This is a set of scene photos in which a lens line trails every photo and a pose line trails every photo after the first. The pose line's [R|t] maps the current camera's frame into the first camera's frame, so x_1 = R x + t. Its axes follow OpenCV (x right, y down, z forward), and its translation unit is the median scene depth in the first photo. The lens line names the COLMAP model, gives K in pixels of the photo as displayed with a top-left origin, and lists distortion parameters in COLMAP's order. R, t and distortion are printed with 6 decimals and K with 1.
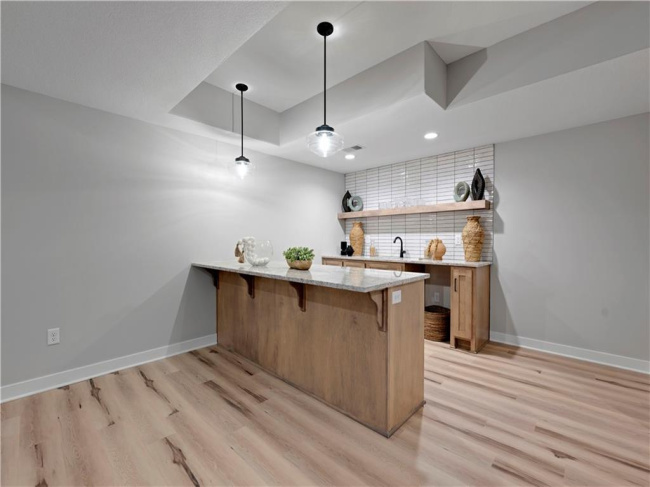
lens RADIAL K [[282.9, 0, 325.0], [0, 282.9, 242.0], [0, 0, 1]] dist [-0.000782, -0.000017]
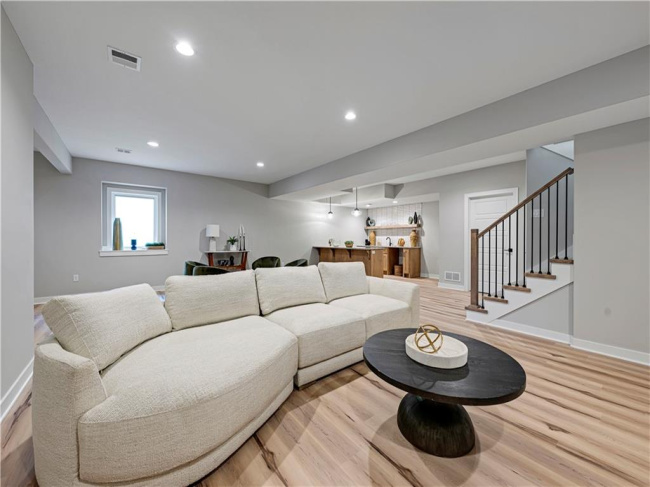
lens RADIAL K [[257.3, 0, 324.4], [0, 257.3, 241.3], [0, 0, 1]] dist [0.003480, 0.000494]
pose [[0.988514, 0.005601, -0.151025, 0.060384], [-0.006028, 0.999979, -0.002372, 0.029077], [0.151009, 0.003256, 0.988527, -1.527201]]
